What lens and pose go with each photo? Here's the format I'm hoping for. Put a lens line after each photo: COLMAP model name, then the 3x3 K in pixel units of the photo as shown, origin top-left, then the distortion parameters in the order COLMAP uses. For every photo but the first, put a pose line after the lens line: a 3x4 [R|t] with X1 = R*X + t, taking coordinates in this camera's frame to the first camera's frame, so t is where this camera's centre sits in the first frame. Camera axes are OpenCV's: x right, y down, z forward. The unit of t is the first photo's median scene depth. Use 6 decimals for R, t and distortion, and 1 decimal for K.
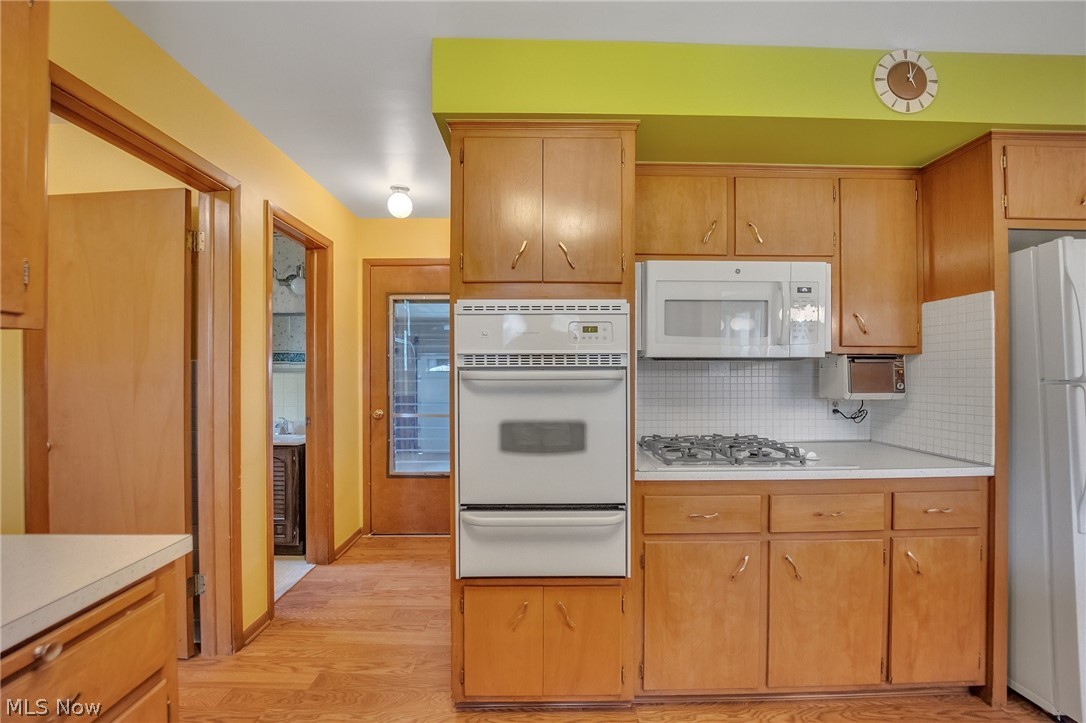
lens RADIAL K [[454.2, 0, 544.9], [0, 454.2, 368.3], [0, 0, 1]] dist [-0.021050, -0.000094]
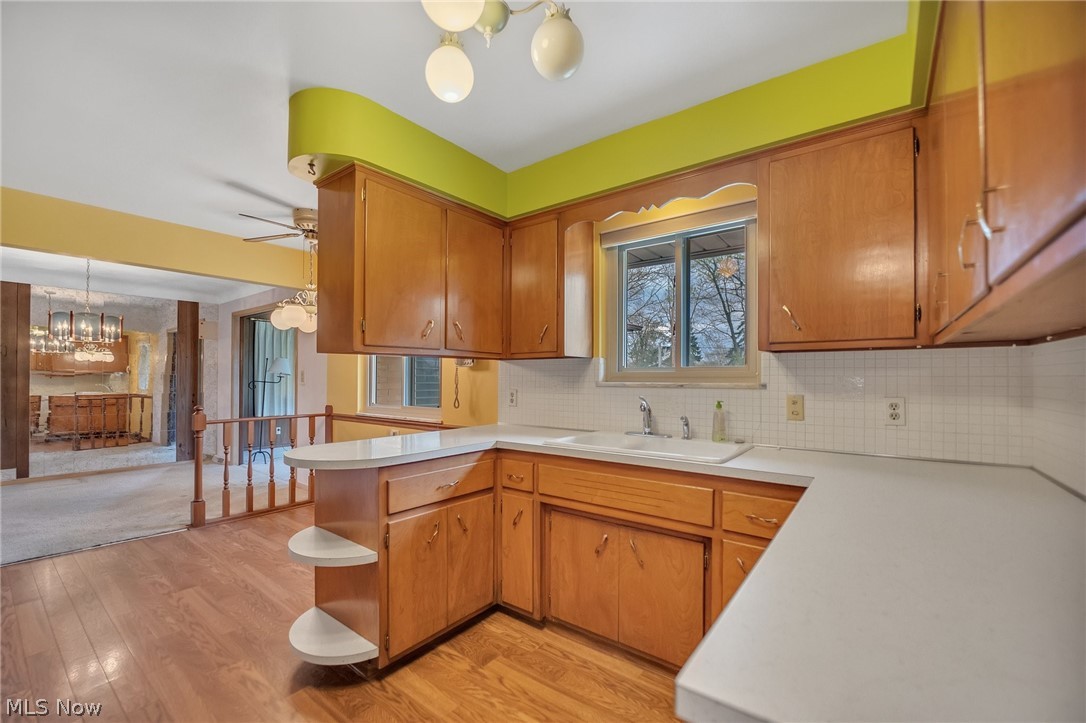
lens RADIAL K [[446.9, 0, 542.8], [0, 446.9, 369.2], [0, 0, 1]] dist [-0.017408, 0.000082]
pose [[-0.786060, 0.011336, 0.618046, -0.531463], [-0.005242, 0.999674, -0.025003, 0.026253], [-0.618128, -0.022894, -0.785744, 0.743518]]
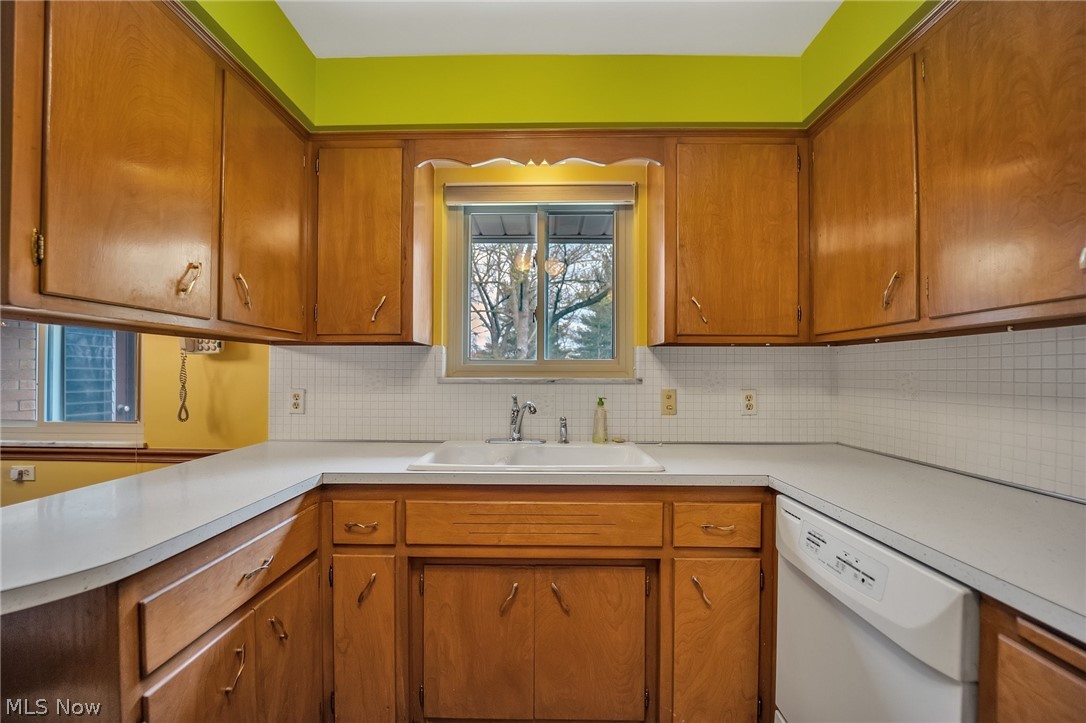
lens RADIAL K [[446.9, 0, 542.8], [0, 446.9, 369.2], [0, 0, 1]] dist [-0.017408, 0.000082]
pose [[-0.999455, -0.000663, 0.033018, -0.062101], [-0.001161, 0.999886, -0.015075, 0.026769], [-0.033004, -0.015105, -0.999341, 0.597779]]
